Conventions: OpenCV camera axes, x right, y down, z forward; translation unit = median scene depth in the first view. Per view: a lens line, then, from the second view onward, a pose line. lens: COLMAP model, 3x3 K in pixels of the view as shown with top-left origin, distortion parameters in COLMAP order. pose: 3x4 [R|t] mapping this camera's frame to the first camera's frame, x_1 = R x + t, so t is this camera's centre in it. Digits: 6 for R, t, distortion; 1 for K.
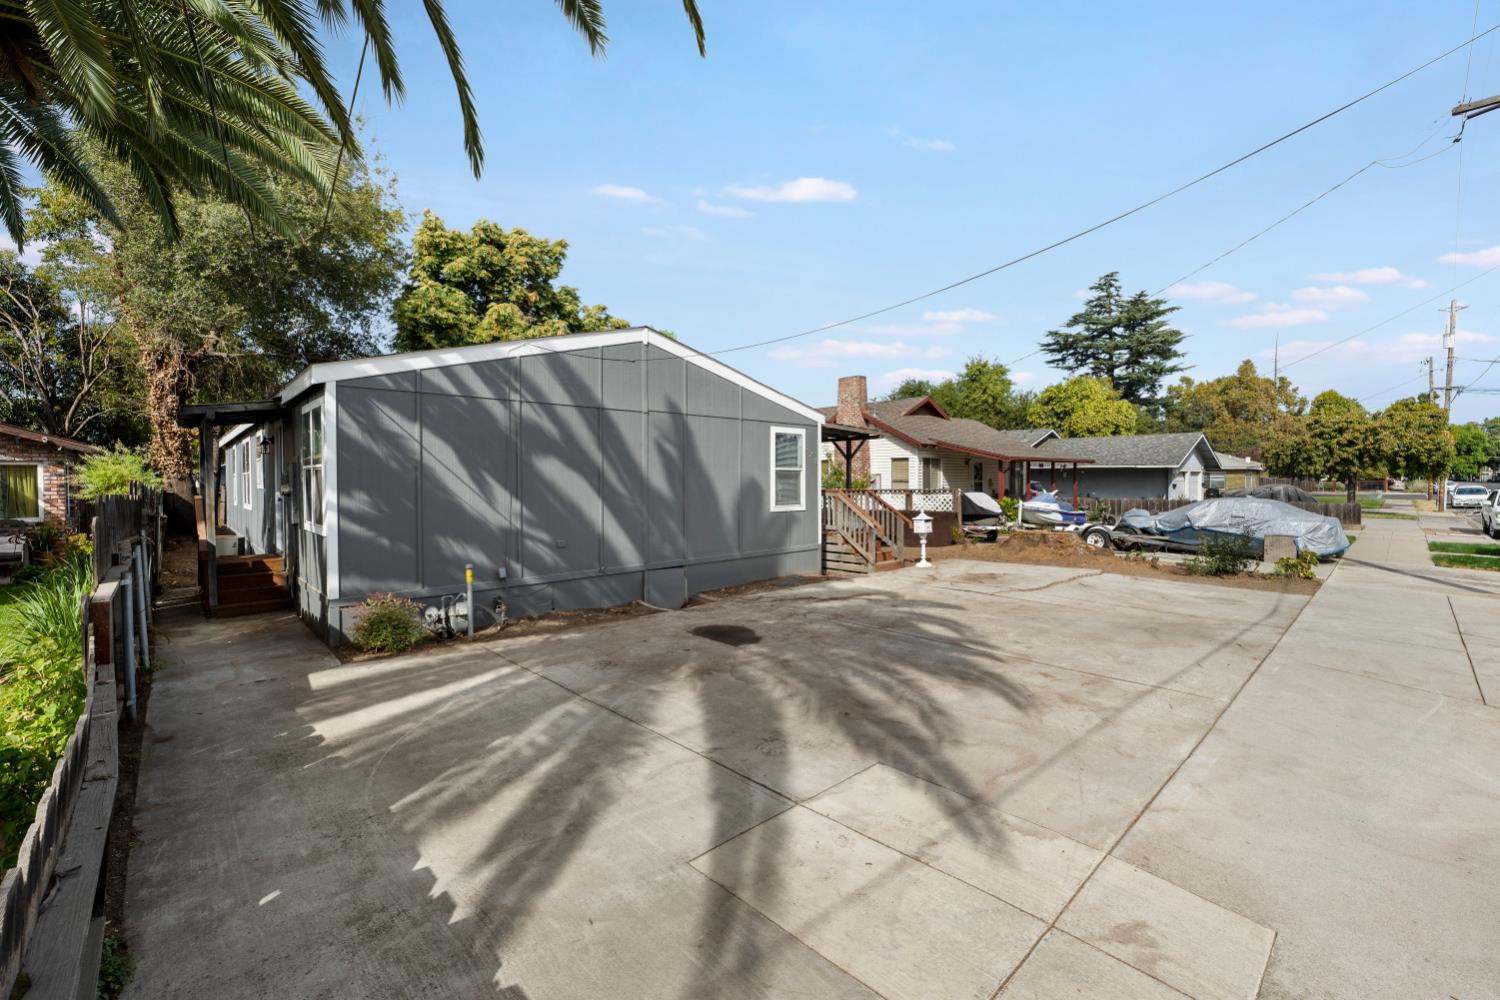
lens RADIAL K [[621.5, 0, 727.7], [0, 621.5, 491.5], [0, 0, 1]] dist [-0.025866, 0.000020]
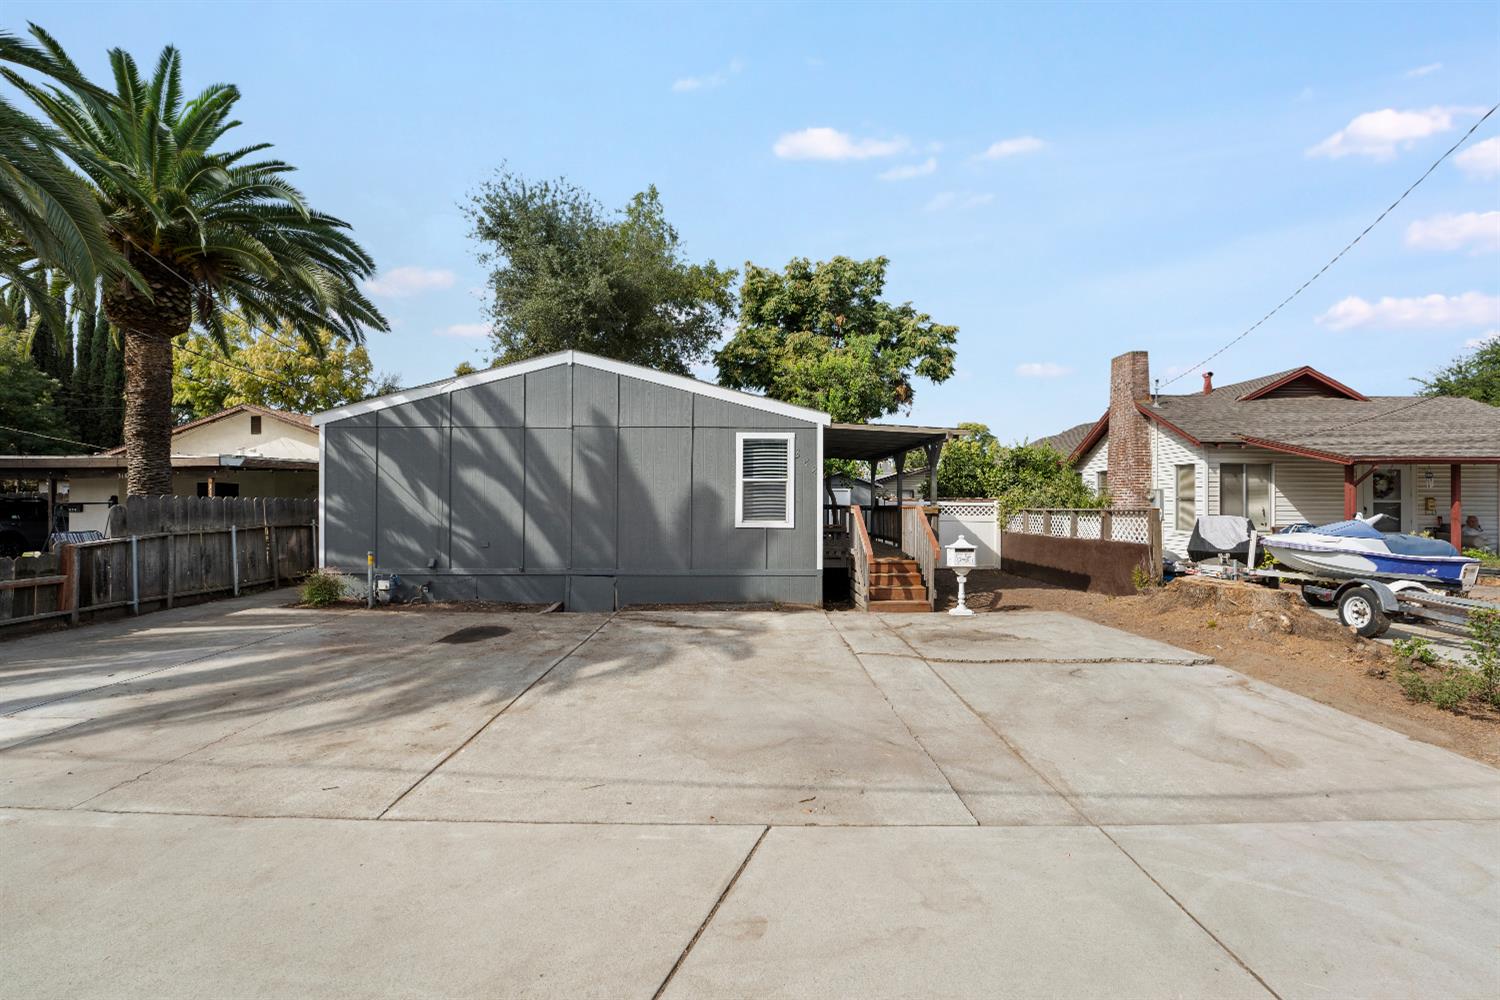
lens RADIAL K [[624.2, 0, 744.0], [0, 624.2, 495.5], [0, 0, 1]] dist [-0.020957, 0.000271]
pose [[0.739997, 0.001437, -0.672608, 0.855539], [-0.020102, 0.999598, -0.019980, 0.005731], [0.672309, 0.028306, 0.739729, 0.423537]]
